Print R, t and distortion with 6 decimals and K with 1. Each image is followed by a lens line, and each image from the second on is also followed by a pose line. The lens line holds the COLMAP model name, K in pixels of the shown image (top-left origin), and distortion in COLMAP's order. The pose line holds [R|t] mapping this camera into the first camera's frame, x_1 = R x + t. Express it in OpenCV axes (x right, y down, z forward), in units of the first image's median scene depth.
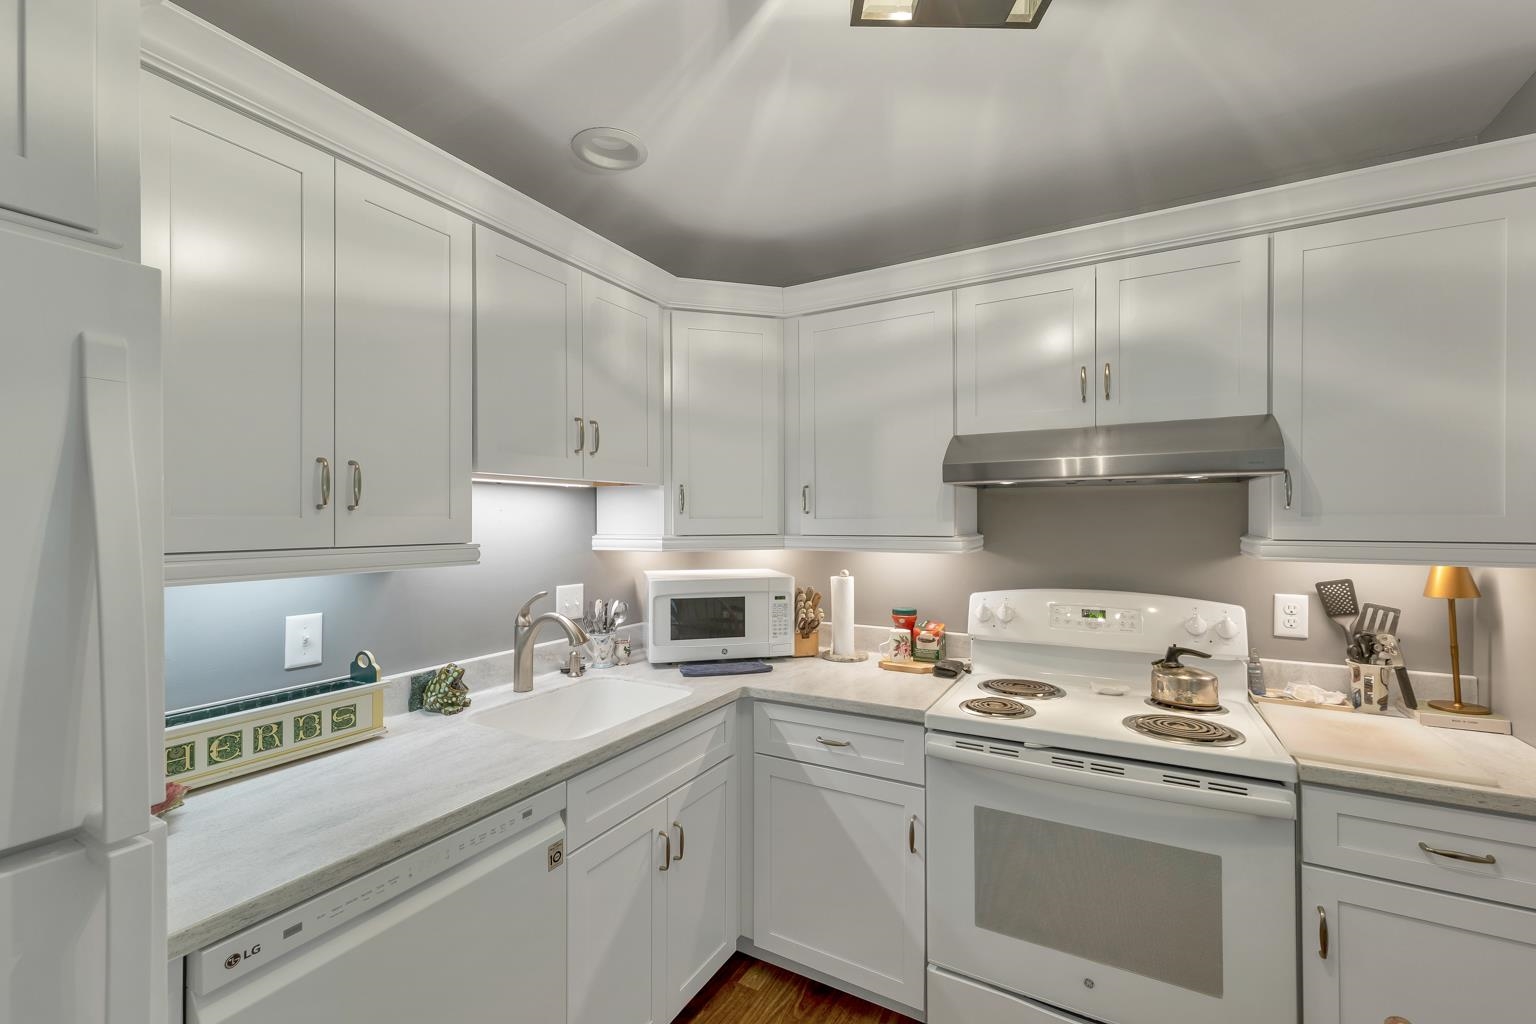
lens RADIAL K [[633.2, 0, 757.5], [0, 633.2, 520.1], [0, 0, 1]] dist [0.001037, -0.000111]
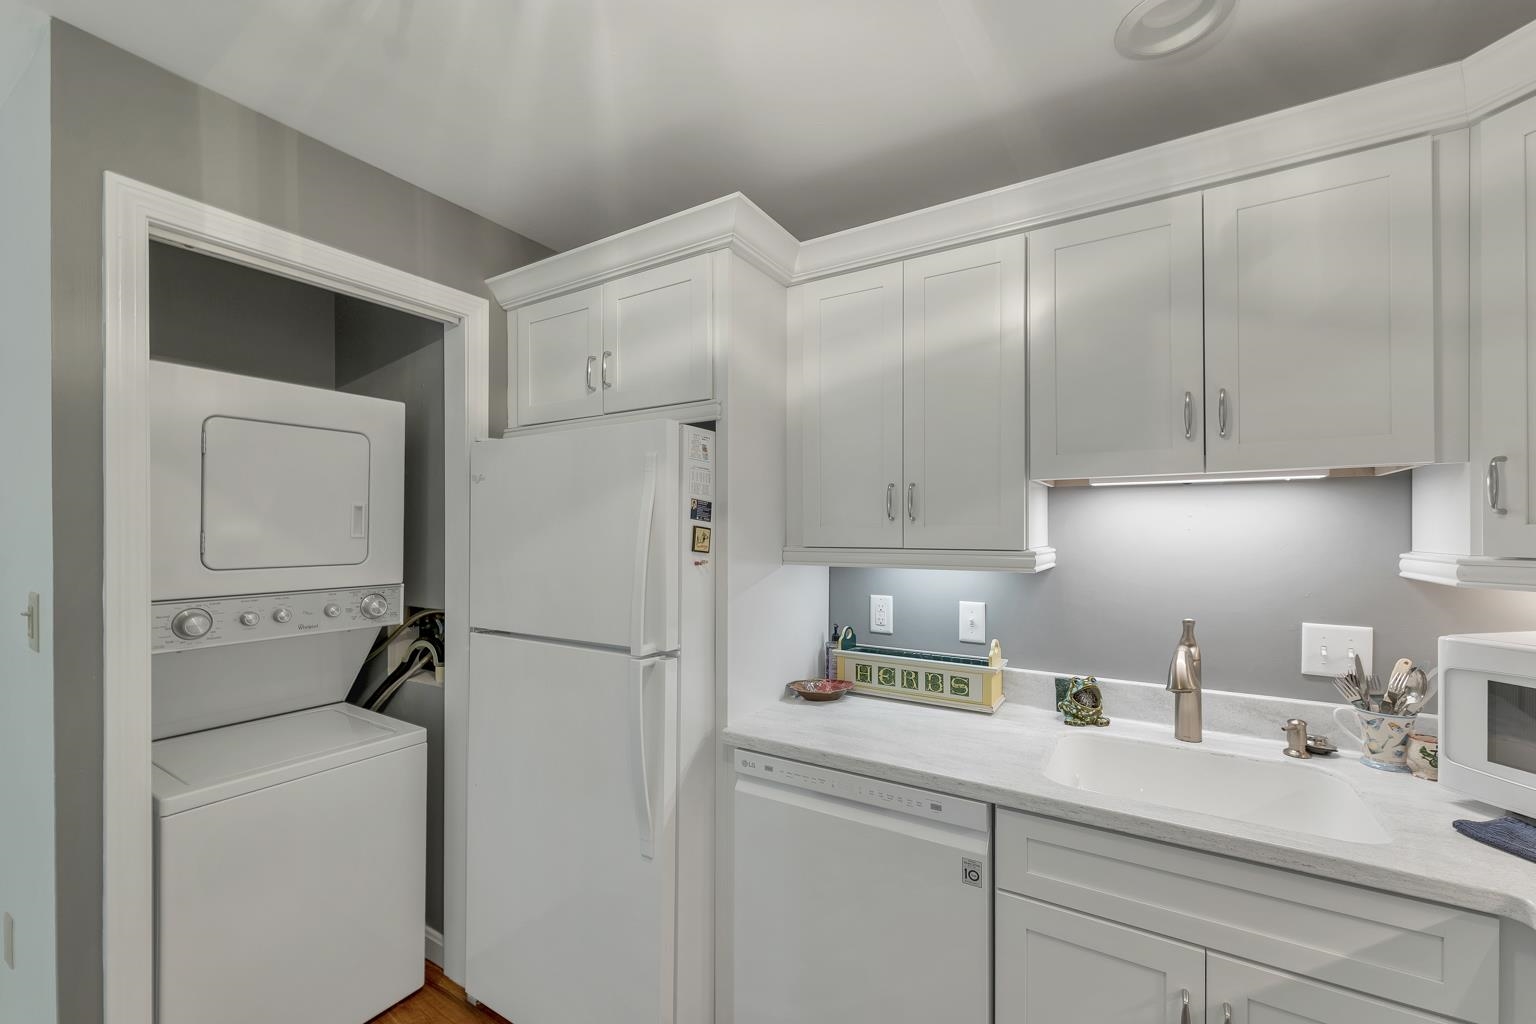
lens RADIAL K [[636.7, 0, 762.7], [0, 636.7, 528.5], [0, 0, 1]] dist [0.001922, 0.000223]
pose [[-0.034151, 0.003236, -0.999411, 0.571987], [0.001175, 0.999994, 0.003198, -0.003614], [0.999416, -0.001065, -0.034154, 0.605713]]
